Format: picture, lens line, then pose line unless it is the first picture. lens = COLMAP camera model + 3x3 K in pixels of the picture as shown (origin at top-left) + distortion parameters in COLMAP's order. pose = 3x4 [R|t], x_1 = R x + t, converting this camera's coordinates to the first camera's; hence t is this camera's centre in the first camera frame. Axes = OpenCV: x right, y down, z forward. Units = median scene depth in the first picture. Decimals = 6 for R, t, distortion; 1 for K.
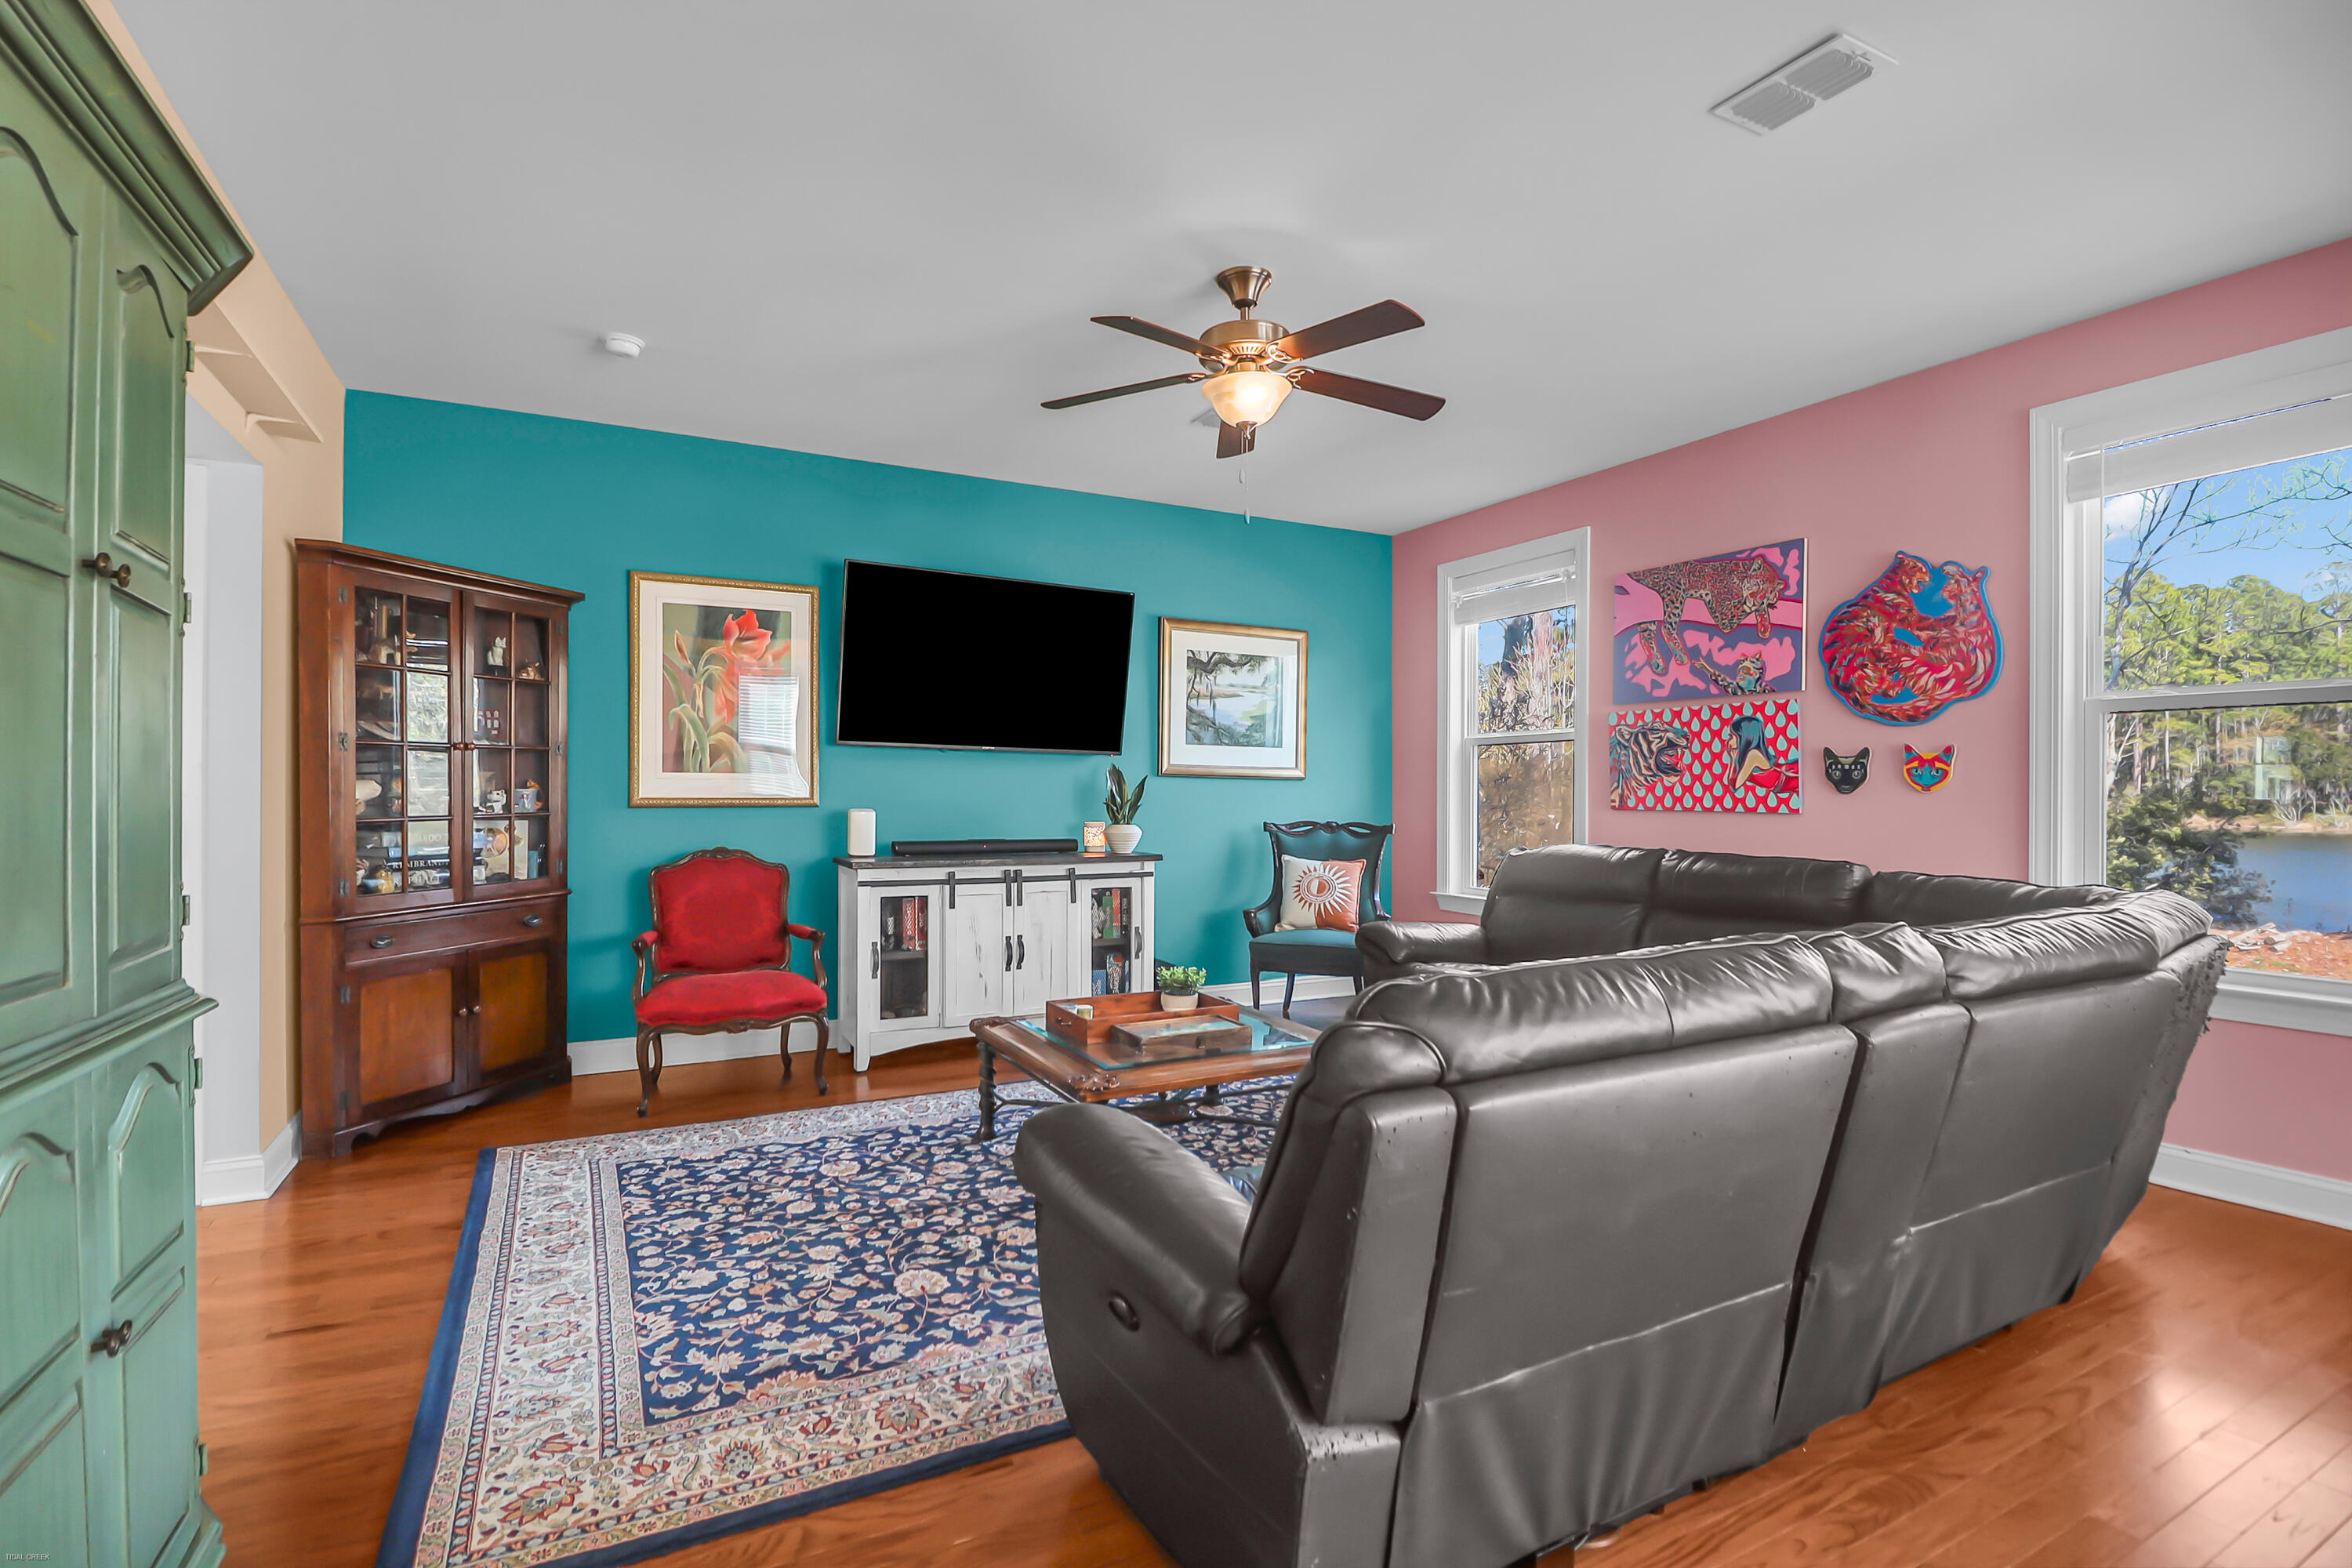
lens RADIAL K [[1095.8, 0, 1167.6], [0, 1095.8, 788.6], [0, 0, 1]] dist [0.001438, -0.002593]
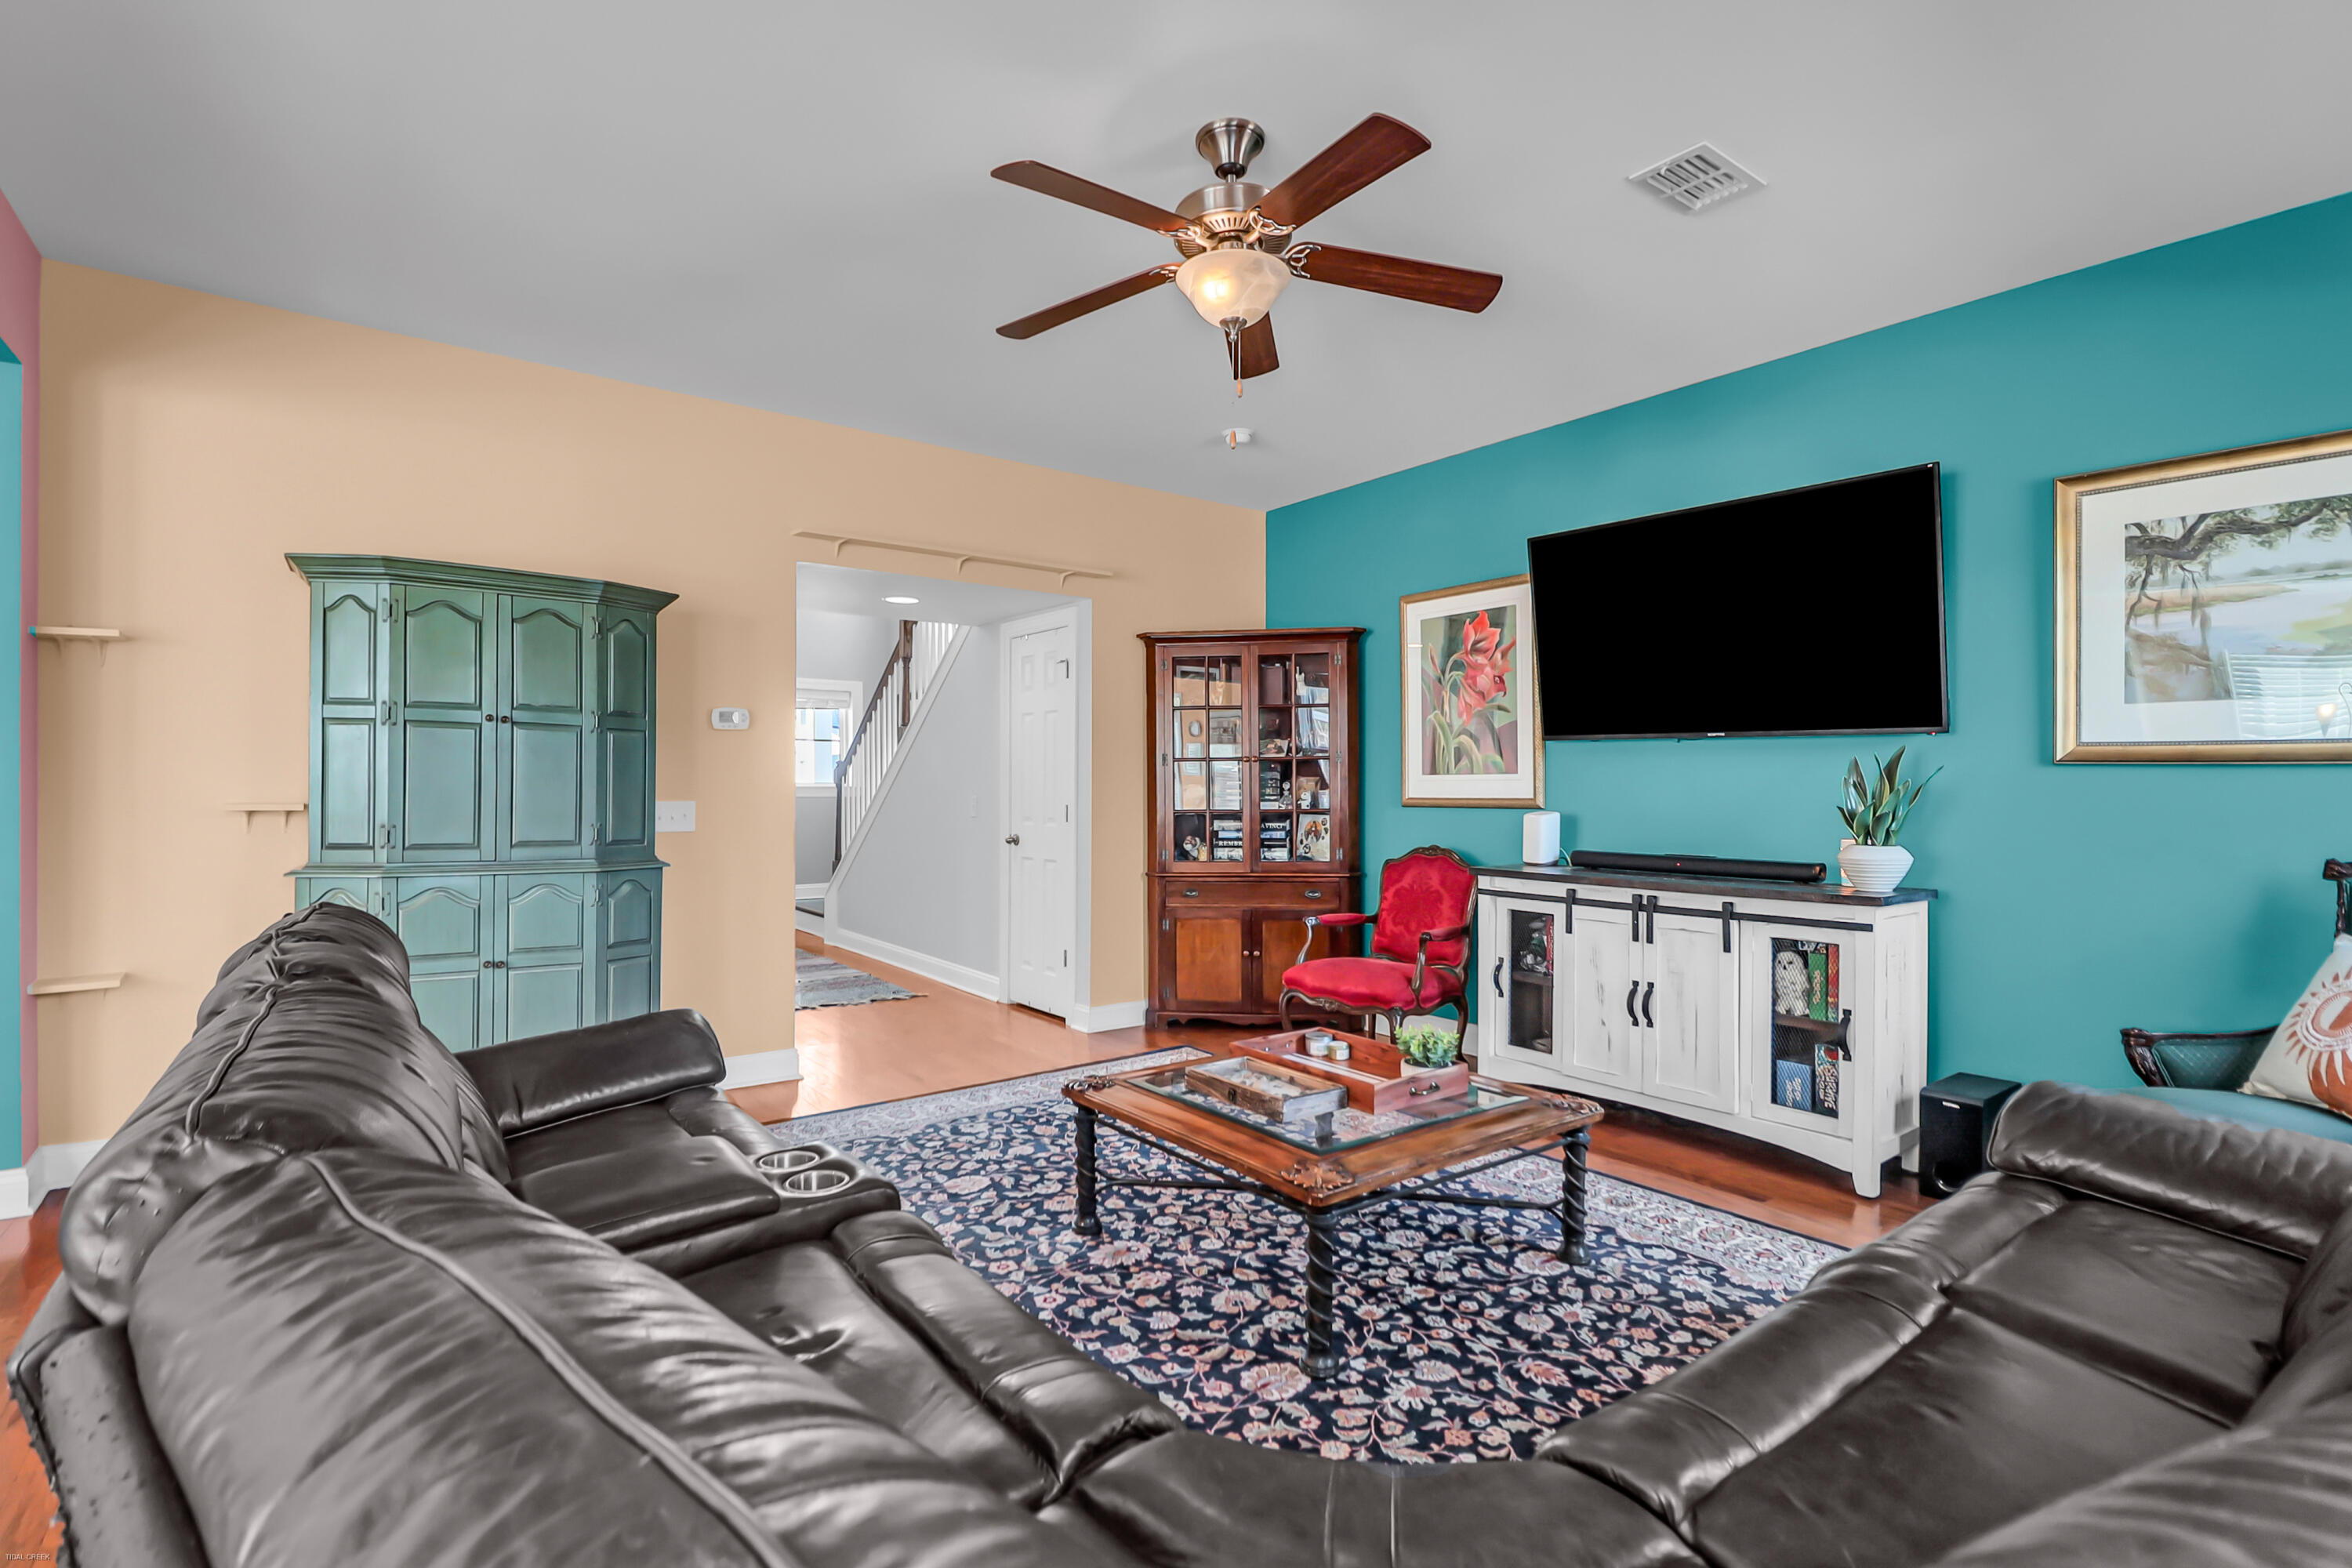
lens RADIAL K [[1095.8, 0, 1180.9], [0, 1095.8, 789.3], [0, 0, 1]] dist [0.001438, -0.002593]
pose [[0.158275, -0.002538, -0.987392, 0.583115], [0.000100, 0.999997, -0.002554, 0.002595], [0.987395, 0.000306, 0.158275, 0.582585]]
